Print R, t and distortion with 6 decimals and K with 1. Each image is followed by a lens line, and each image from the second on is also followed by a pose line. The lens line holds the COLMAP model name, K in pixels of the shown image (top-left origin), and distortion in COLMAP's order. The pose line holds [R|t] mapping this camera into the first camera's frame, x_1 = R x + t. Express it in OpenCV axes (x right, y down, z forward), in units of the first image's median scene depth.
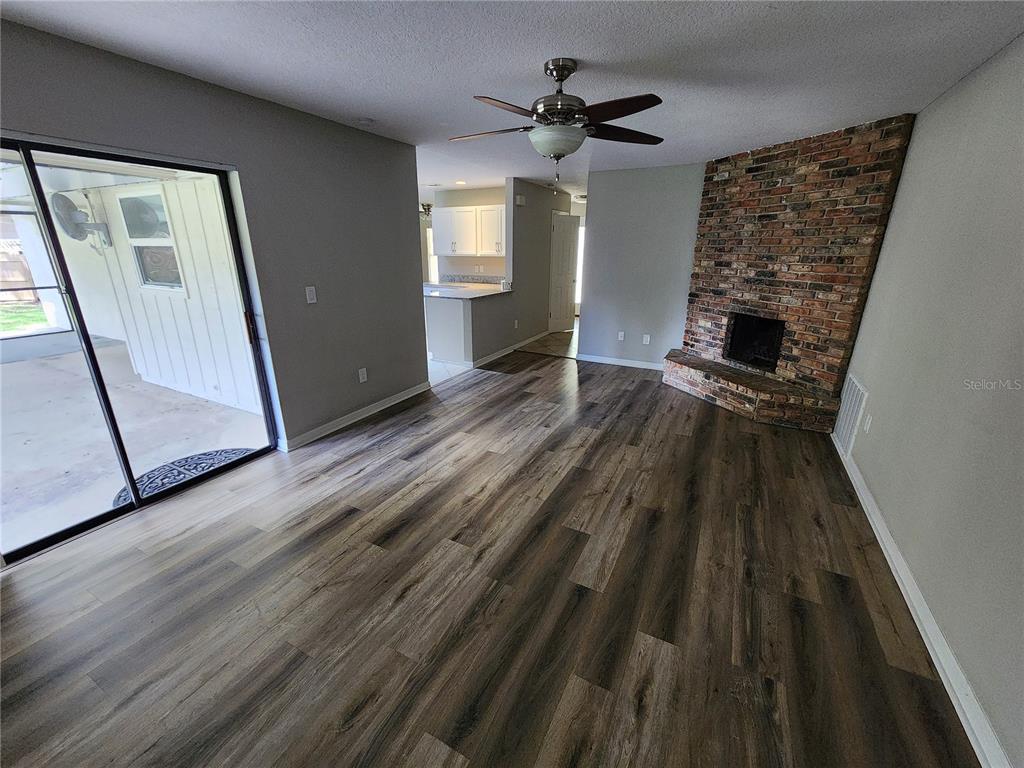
lens RADIAL K [[420.2, 0, 509.9], [0, 420.2, 386.5], [0, 0, 1]] dist [-0.000339, 0.000060]
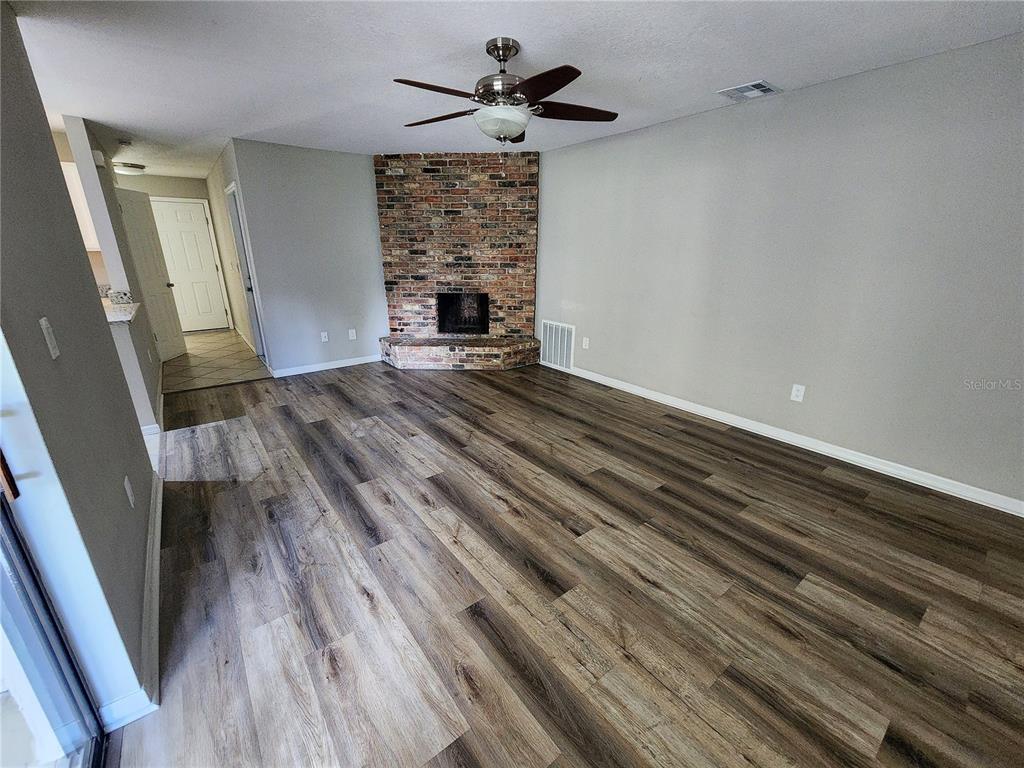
lens RADIAL K [[420.2, 0, 509.9], [0, 420.2, 386.5], [0, 0, 1]] dist [-0.000339, 0.000060]
pose [[0.418080, -0.295162, 0.859121, -0.550748], [0.288425, 0.939936, 0.182569, -0.103849], [-0.861406, 0.171463, 0.478100, 0.369779]]
